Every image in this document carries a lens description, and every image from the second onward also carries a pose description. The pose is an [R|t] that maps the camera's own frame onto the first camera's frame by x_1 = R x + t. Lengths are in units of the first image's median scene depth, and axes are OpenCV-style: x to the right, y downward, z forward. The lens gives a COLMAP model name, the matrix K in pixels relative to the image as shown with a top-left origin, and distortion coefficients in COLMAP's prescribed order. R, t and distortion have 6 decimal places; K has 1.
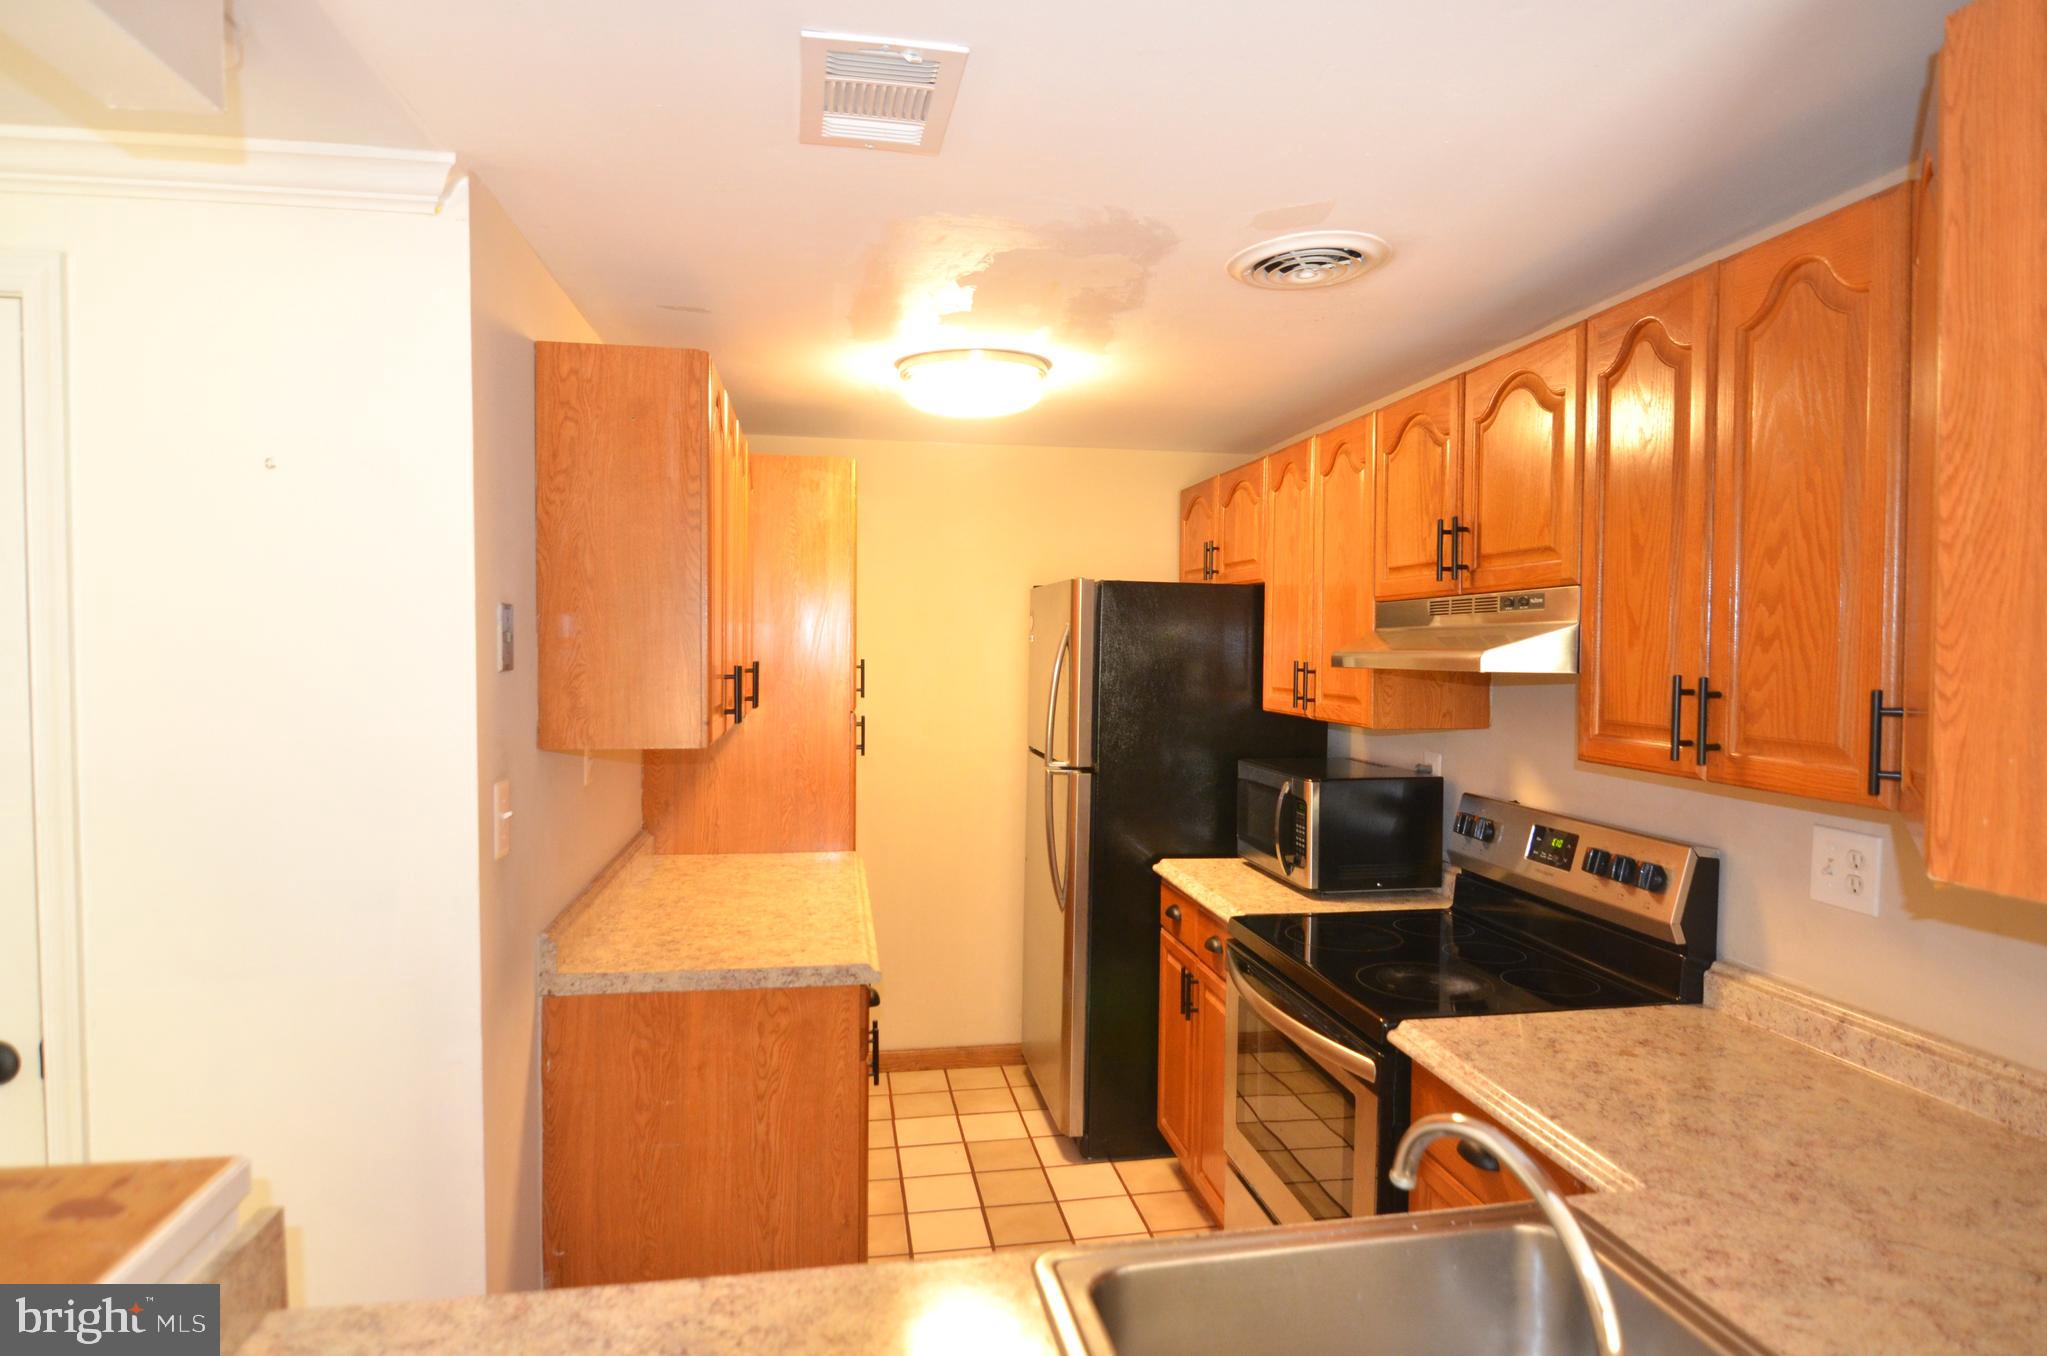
lens RADIAL K [[1161.9, 0, 1038.4], [0, 1161.9, 686.9], [0, 0, 1]] dist [-0.002728, -0.013979]
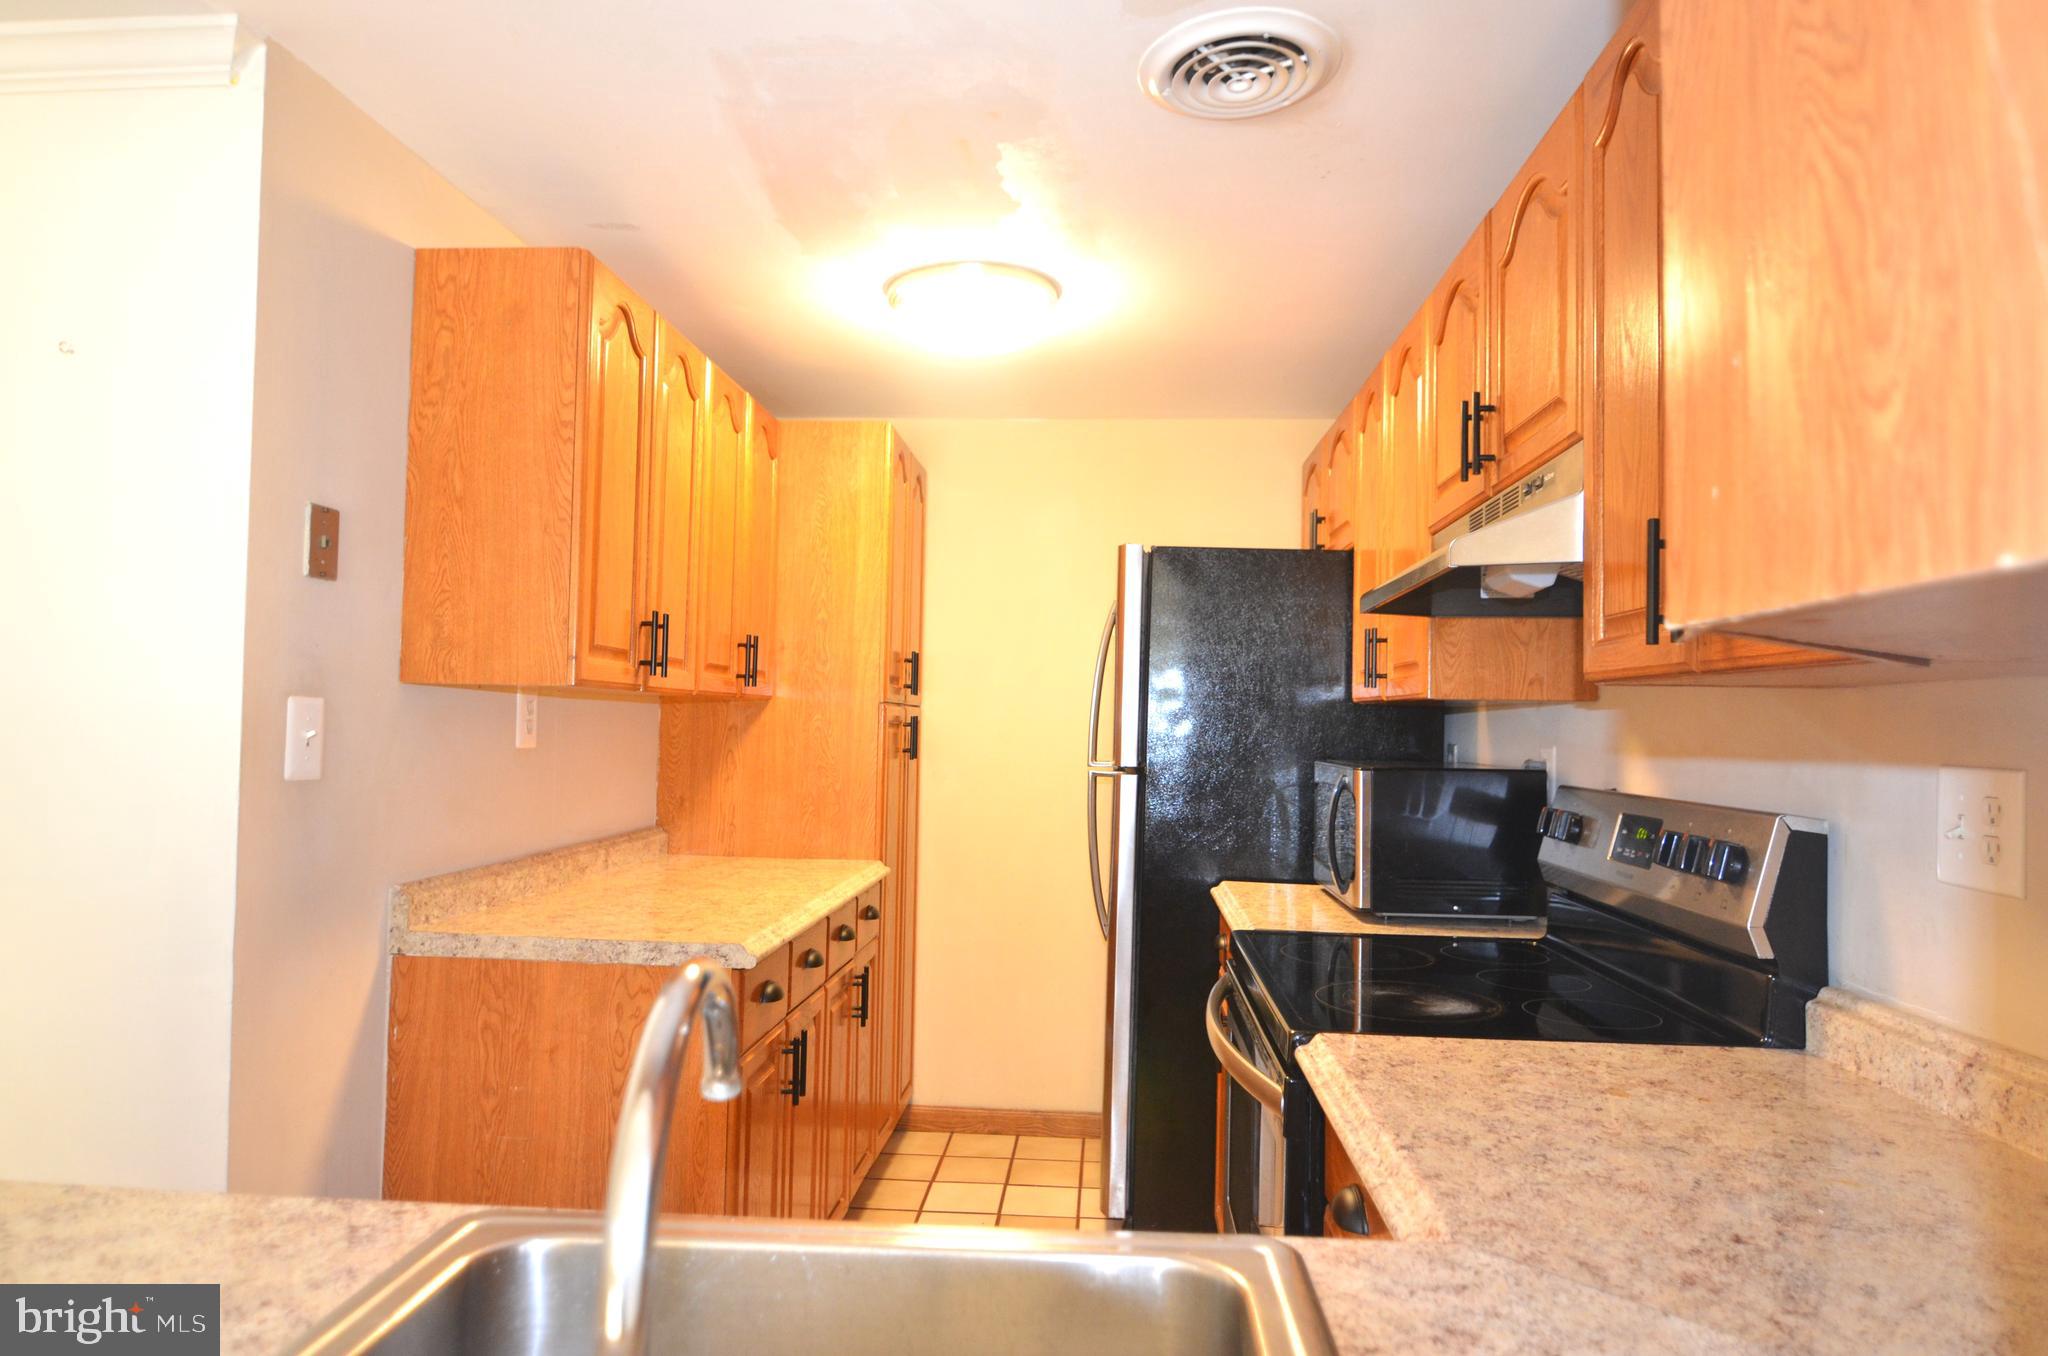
lens RADIAL K [[1244.7, 0, 1030.5], [0, 1244.7, 683.5], [0, 0, 1]] dist [0.001655, -0.017233]
pose [[0.969939, 0.002385, -0.243335, 0.294790], [-0.019780, 0.997416, -0.069069, 0.113133], [0.242541, 0.071805, 0.967480, 0.166239]]
